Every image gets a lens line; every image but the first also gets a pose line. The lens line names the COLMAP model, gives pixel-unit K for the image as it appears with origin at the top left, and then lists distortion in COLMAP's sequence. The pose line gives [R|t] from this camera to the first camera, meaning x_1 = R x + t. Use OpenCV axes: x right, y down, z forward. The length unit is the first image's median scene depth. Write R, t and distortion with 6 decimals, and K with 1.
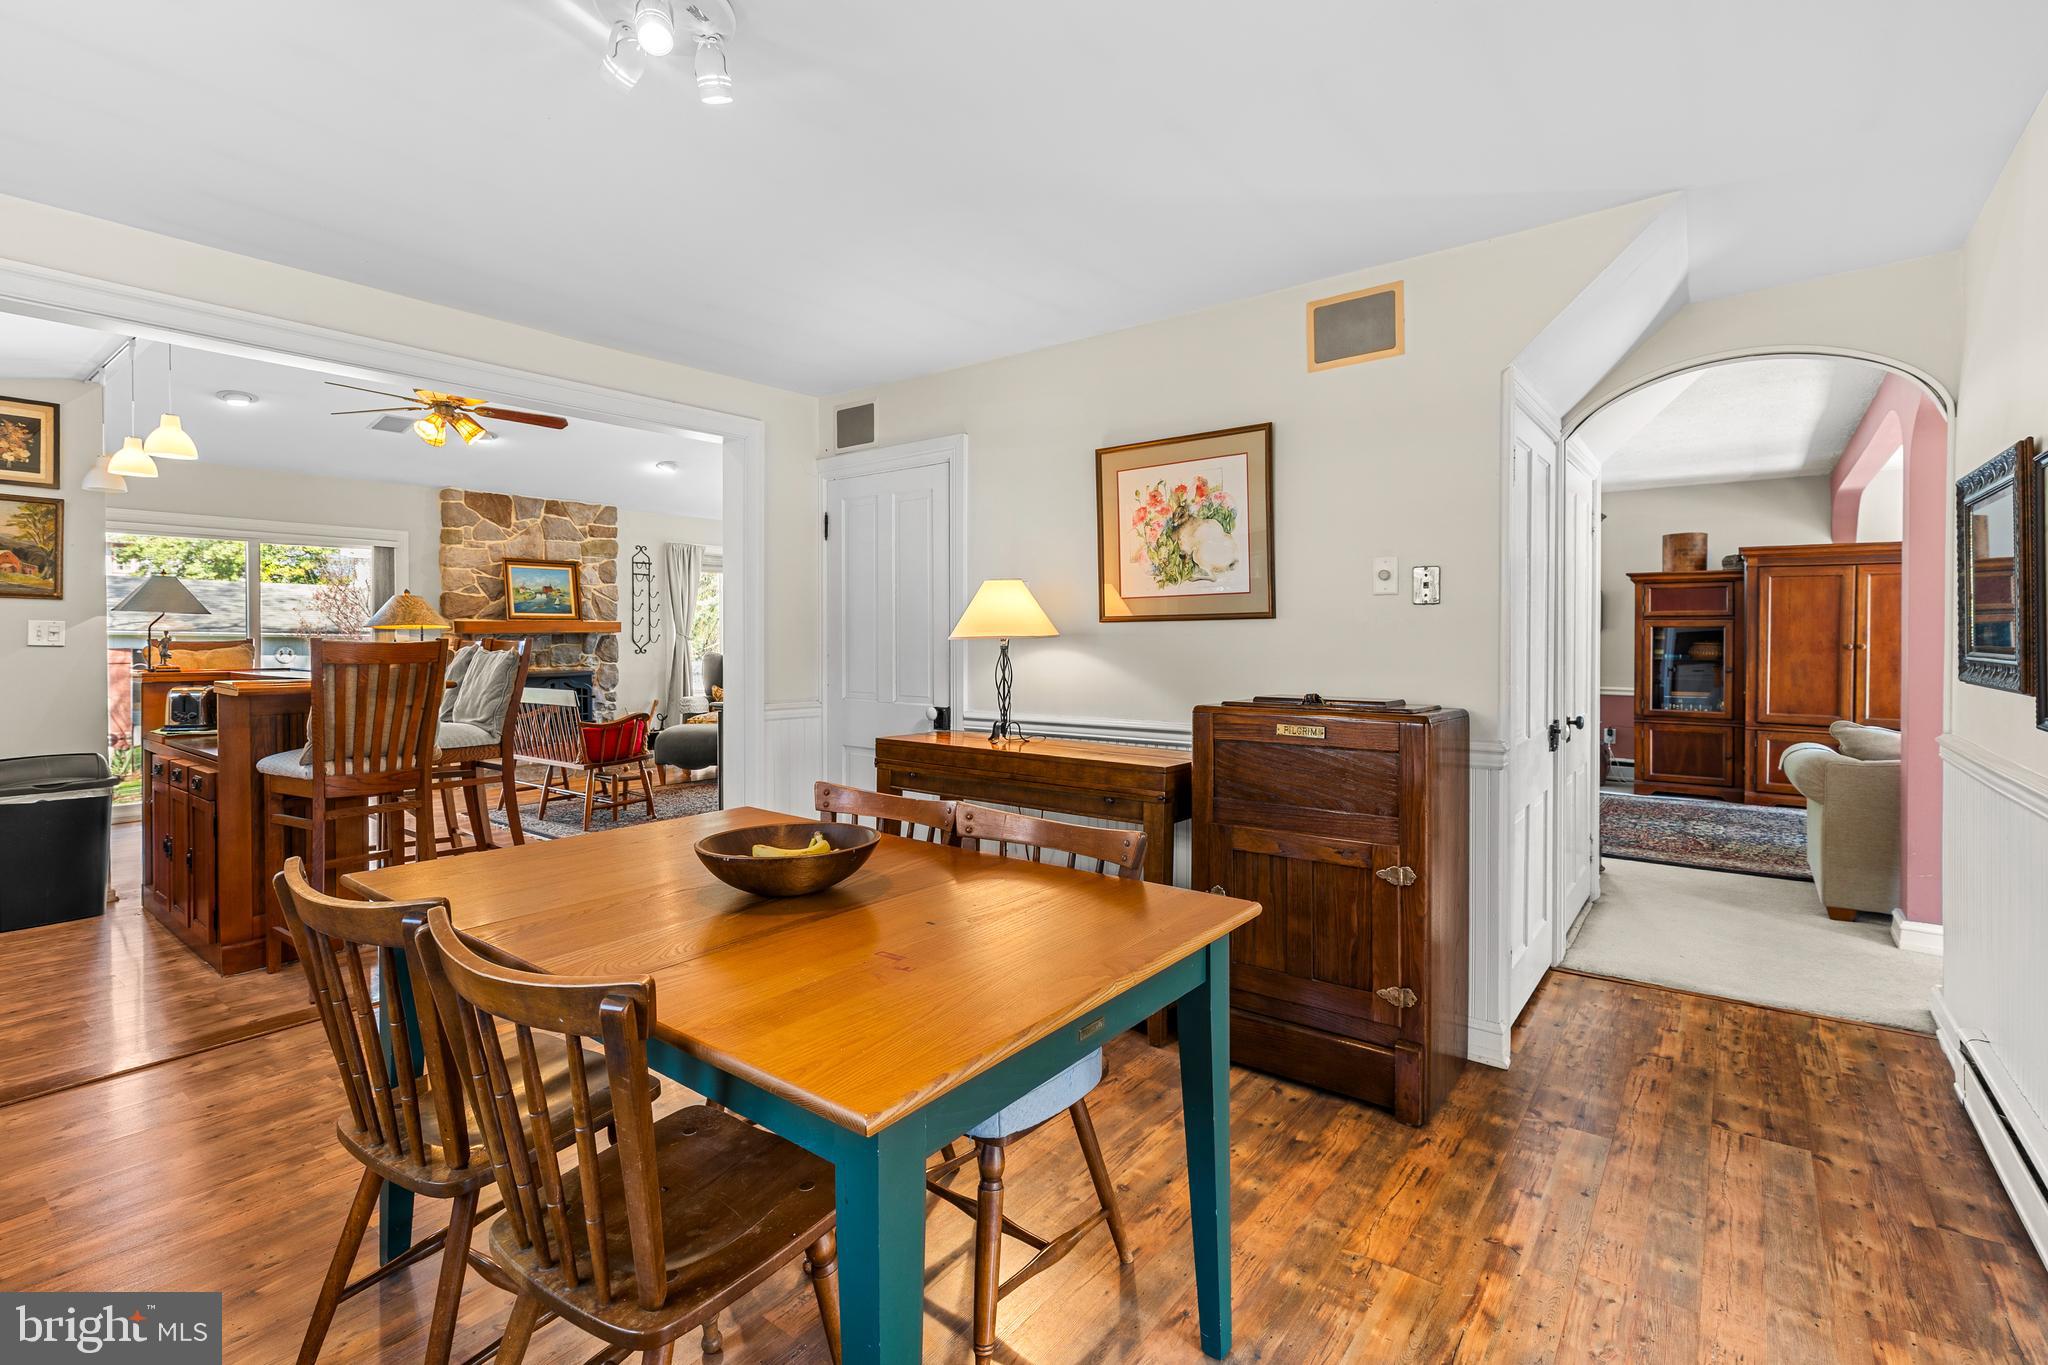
lens RADIAL K [[951.4, 0, 1072.5], [0, 951.4, 646.0], [0, 0, 1]] dist [0.001385, 0.000502]
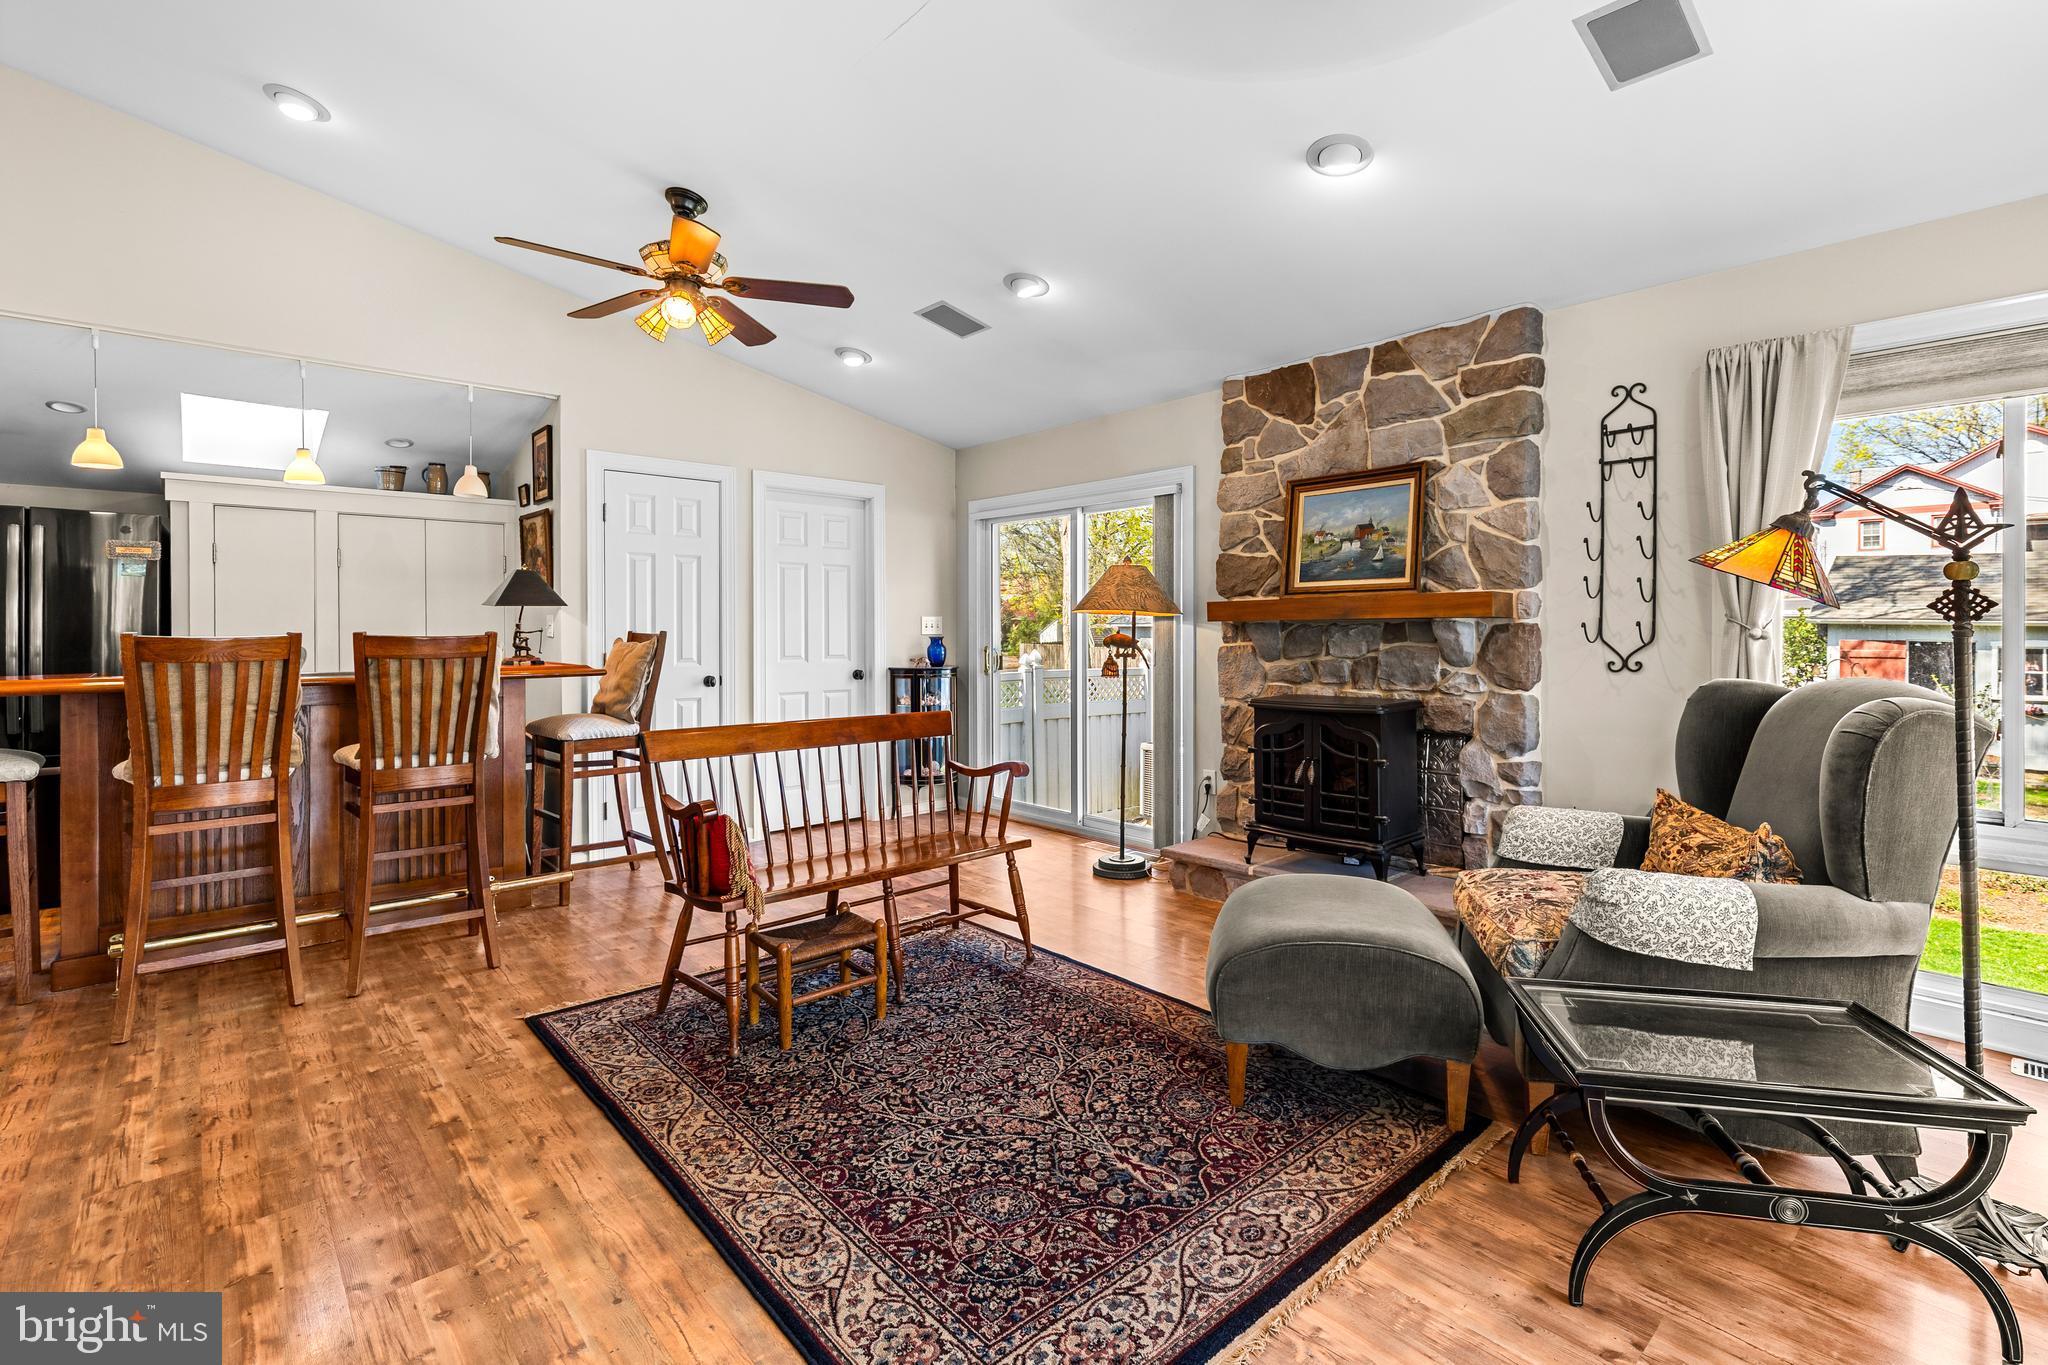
lens RADIAL K [[948.5, 0, 1024.9], [0, 948.5, 627.7], [0, 0, 1]] dist [-0.002110, -0.000516]
pose [[-0.226750, -0.000292, -0.973953, -0.047716], [-0.006250, 0.999980, 0.001156, -0.010856], [0.973933, 0.006349, -0.226747, 1.085451]]
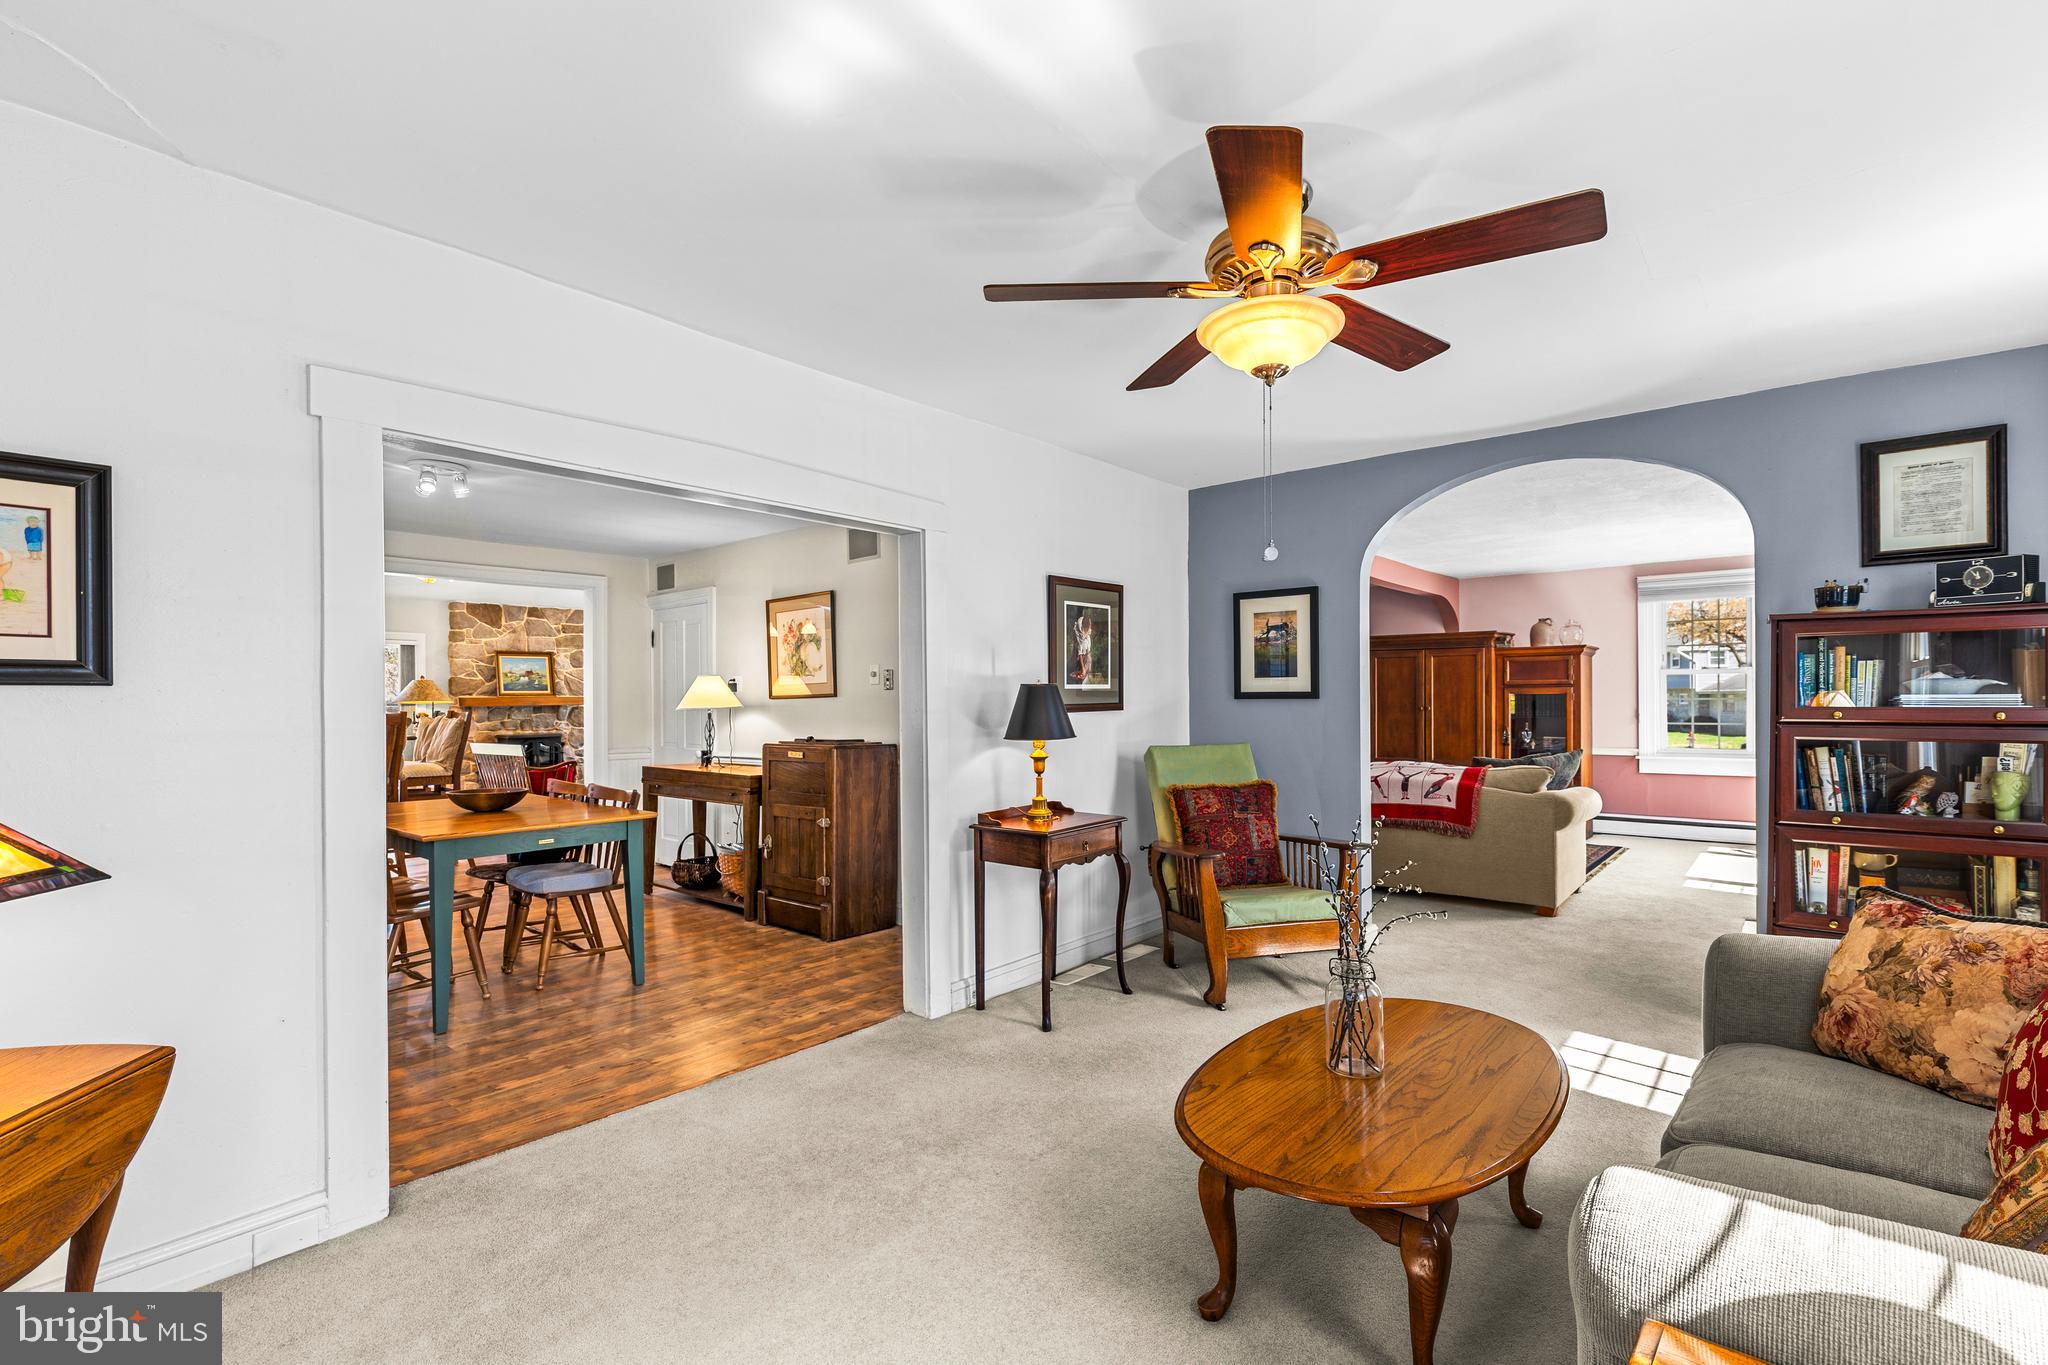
lens RADIAL K [[947.4, 0, 1070.4], [0, 947.4, 697.6], [0, 0, 1]] dist [0.007075, 0.000080]
pose [[0.998467, -0.008952, -0.054615, 0.329594], [0.008156, 0.999857, -0.014787, 0.001217], [0.054740, 0.014319, 0.998398, -0.344315]]
